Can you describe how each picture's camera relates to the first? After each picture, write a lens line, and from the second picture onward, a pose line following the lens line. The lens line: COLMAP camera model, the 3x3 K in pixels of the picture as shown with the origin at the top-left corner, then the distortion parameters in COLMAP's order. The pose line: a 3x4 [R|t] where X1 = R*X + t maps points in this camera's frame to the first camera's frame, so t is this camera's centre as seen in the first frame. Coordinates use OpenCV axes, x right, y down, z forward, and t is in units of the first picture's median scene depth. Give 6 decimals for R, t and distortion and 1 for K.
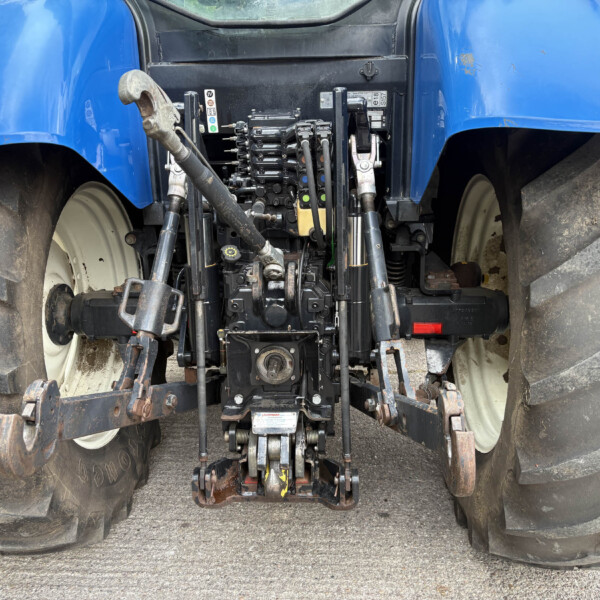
lens RADIAL K [[613.3, 0, 286.7], [0, 613.3, 302.5], [0, 0, 1]] dist [0.027576, 0.000000]
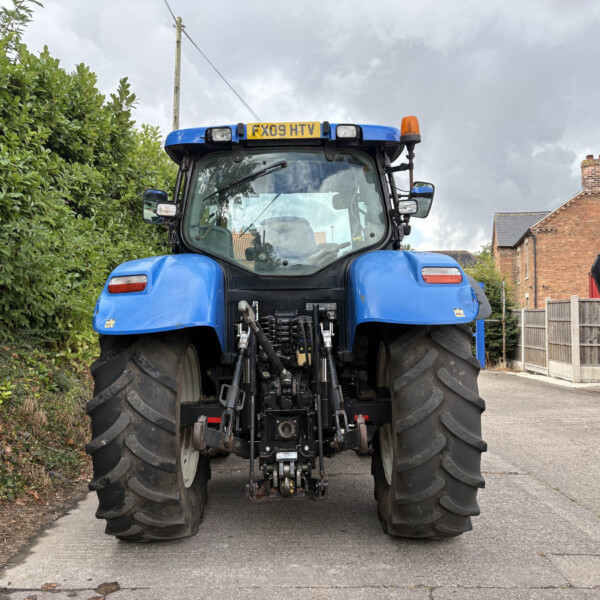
lens RADIAL K [[613.3, 0, 299.3], [0, 613.3, 299.3], [0, 0, 1]] dist [0.027576, 0.000000]
pose [[0.997340, 0.010076, 0.072190, -0.134054], [0.010719, 0.959357, -0.281992, 0.274556], [-0.072097, 0.282015, 0.956697, -1.144597]]
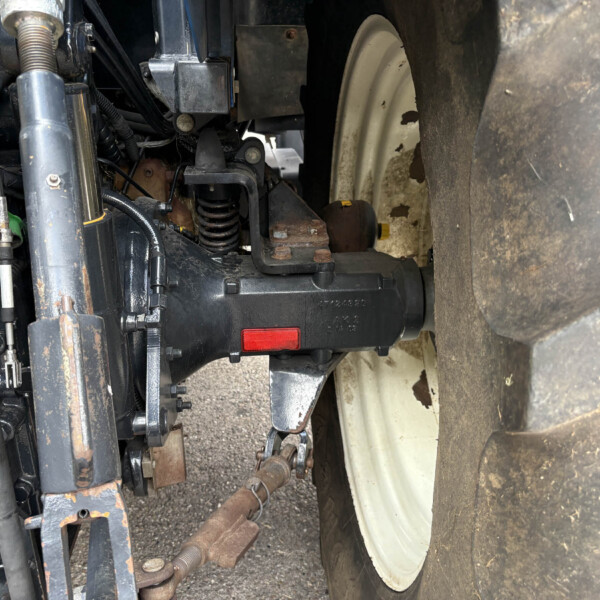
lens RADIAL K [[613.3, 0, 296.5], [0, 613.3, 299.5], [0, 0, 1]] dist [0.027576, 0.000000]
pose [[0.987552, -0.033772, 0.153624, 0.208863], [0.013877, 0.991576, 0.128779, -0.065175], [-0.156679, -0.125044, 0.979702, 0.611836]]
